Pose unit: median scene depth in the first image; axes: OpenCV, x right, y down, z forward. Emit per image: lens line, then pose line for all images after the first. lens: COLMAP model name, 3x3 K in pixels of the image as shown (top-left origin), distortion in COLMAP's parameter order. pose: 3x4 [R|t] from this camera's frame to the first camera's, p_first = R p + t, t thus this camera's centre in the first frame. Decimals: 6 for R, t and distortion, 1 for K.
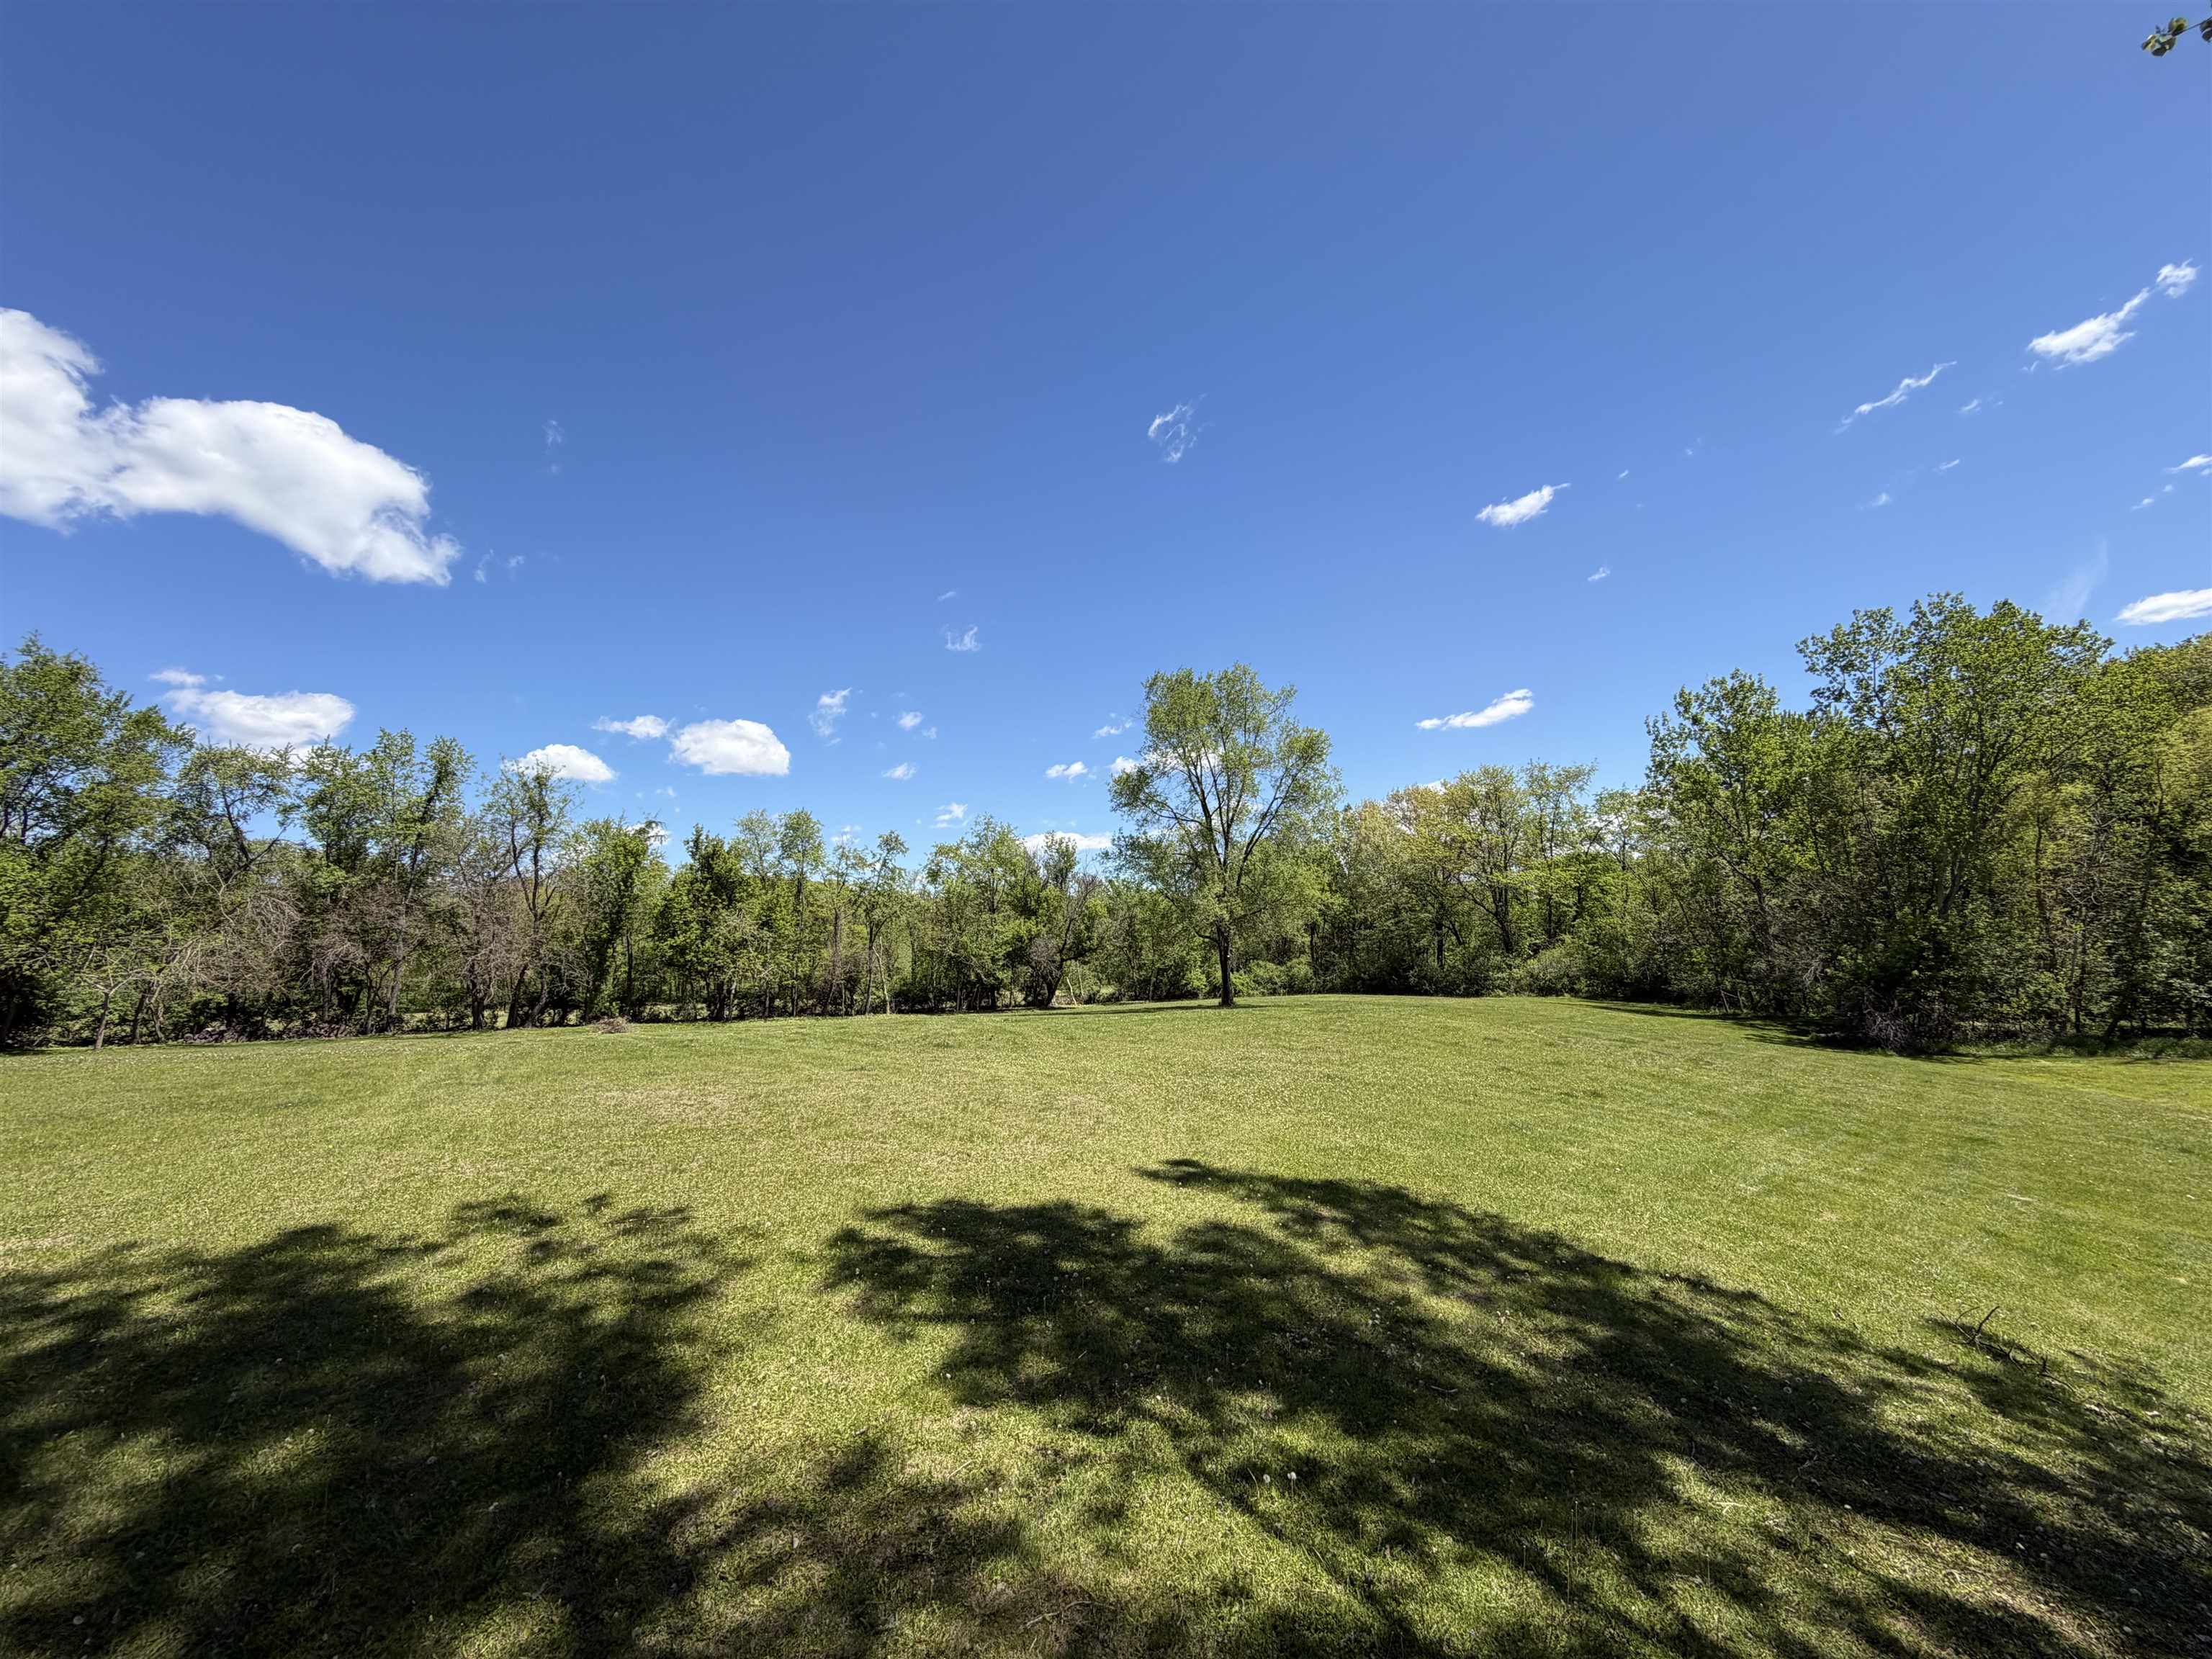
lens RADIAL K [[892.5, 0, 1101.7], [0, 892.5, 824.4], [0, 0, 1]] dist [0.001214, 0.000578]
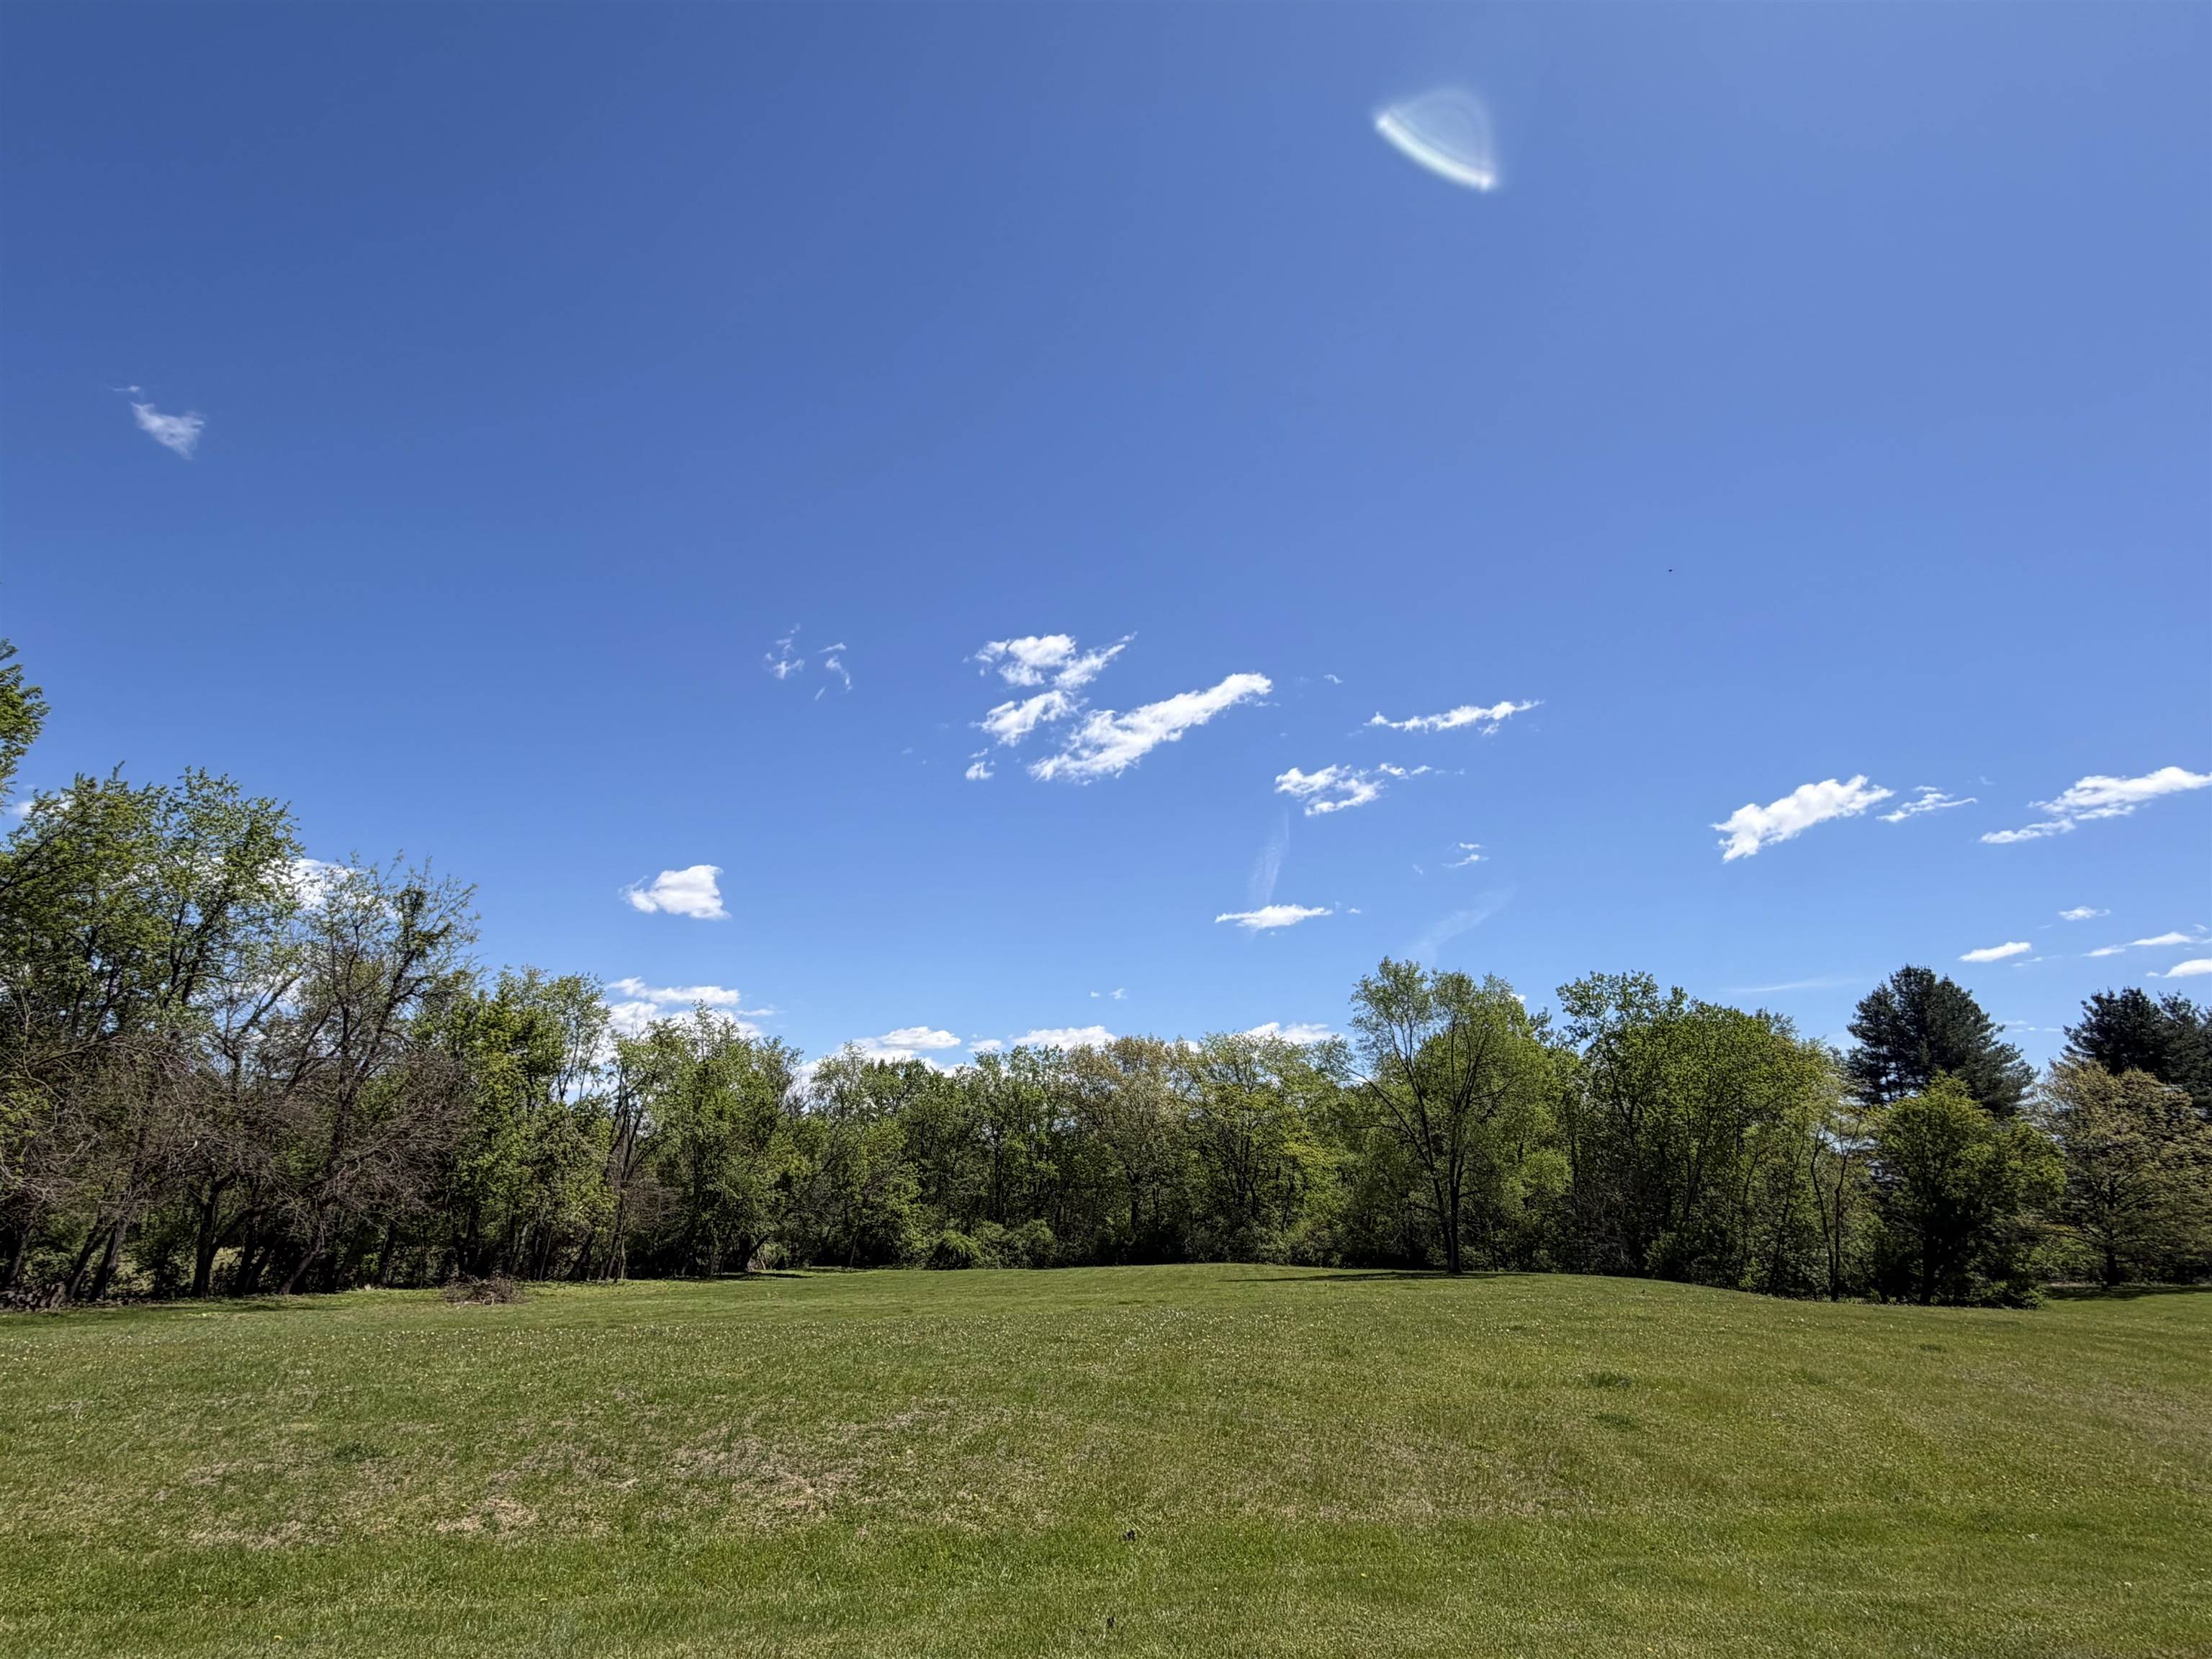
lens RADIAL K [[1202.9, 0, 1009.3], [0, 1202.9, 838.2], [0, 0, 1]] dist [0.003440, 0.000285]
pose [[0.802789, 0.215719, 0.555874, -0.811503], [-0.128491, 0.972946, -0.192007, 0.022918], [-0.582254, 0.082716, 0.808788, 0.037394]]
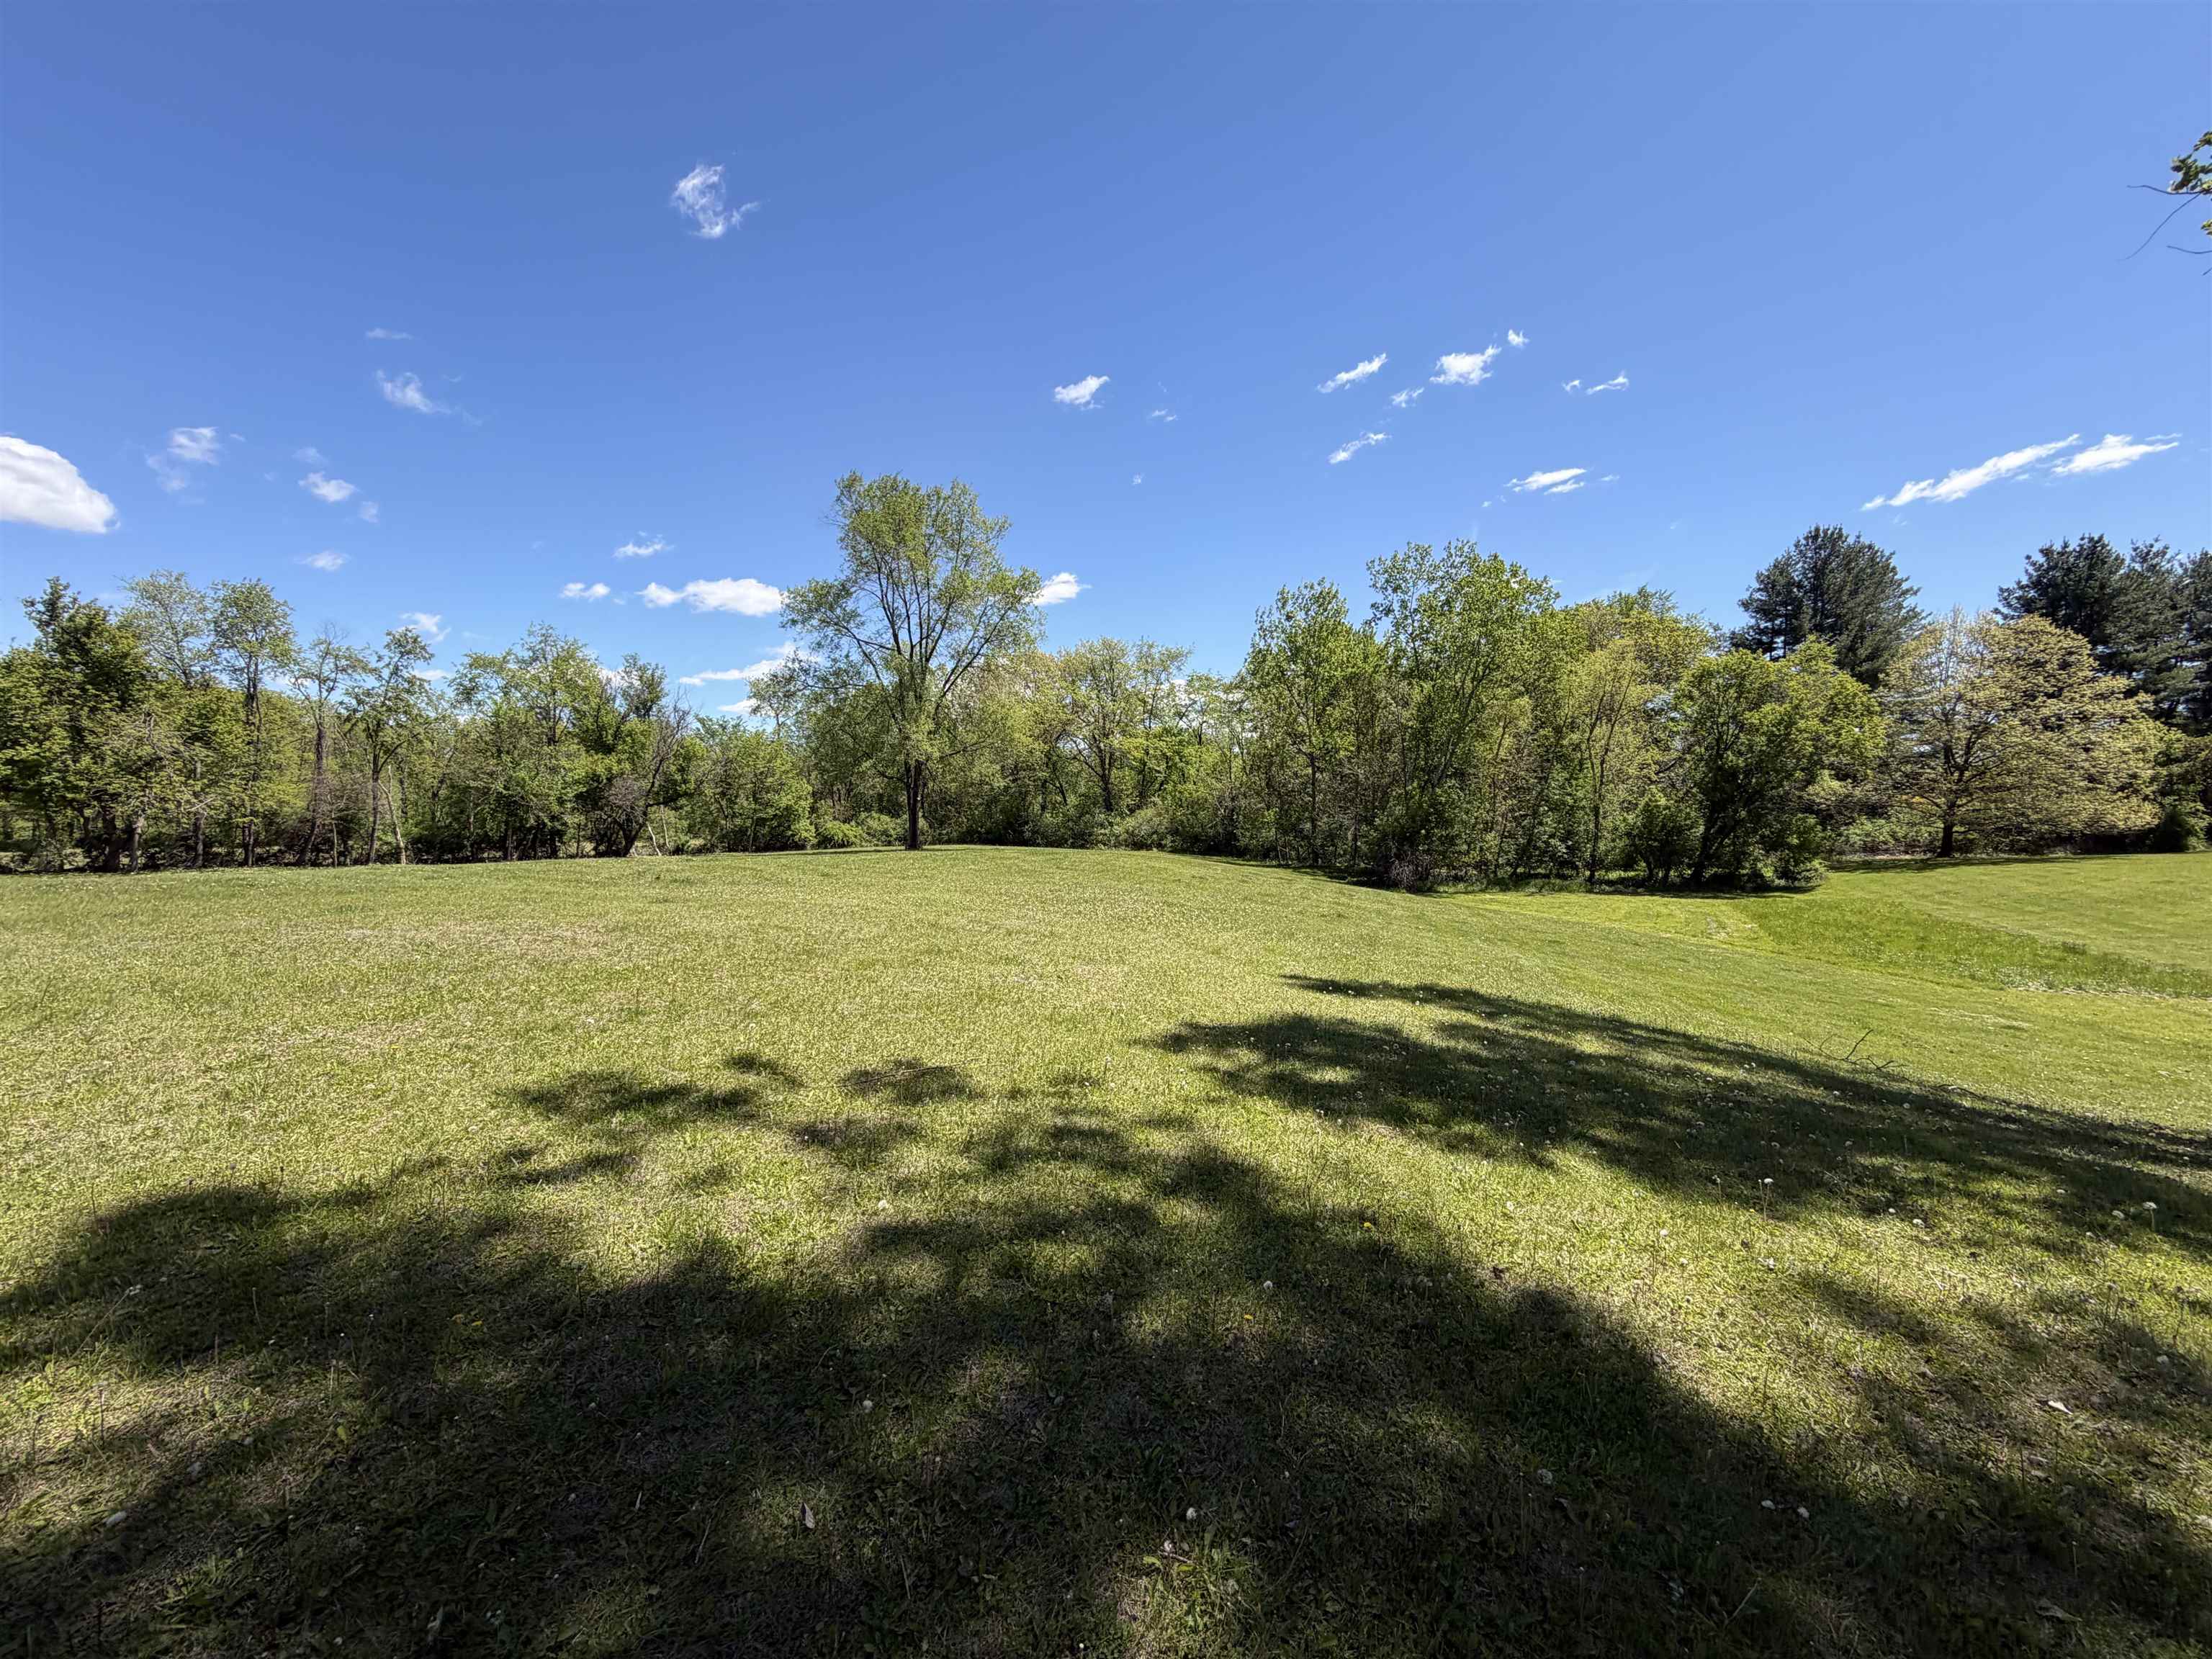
lens RADIAL K [[892.5, 0, 1100.5], [0, 892.5, 824.9], [0, 0, 1]] dist [0.001214, 0.000578]
pose [[0.883122, 0.023549, 0.468552, -0.091209], [-0.096172, 0.986616, 0.131678, 0.021407], [-0.459181, -0.161349, 0.873567, 0.053411]]
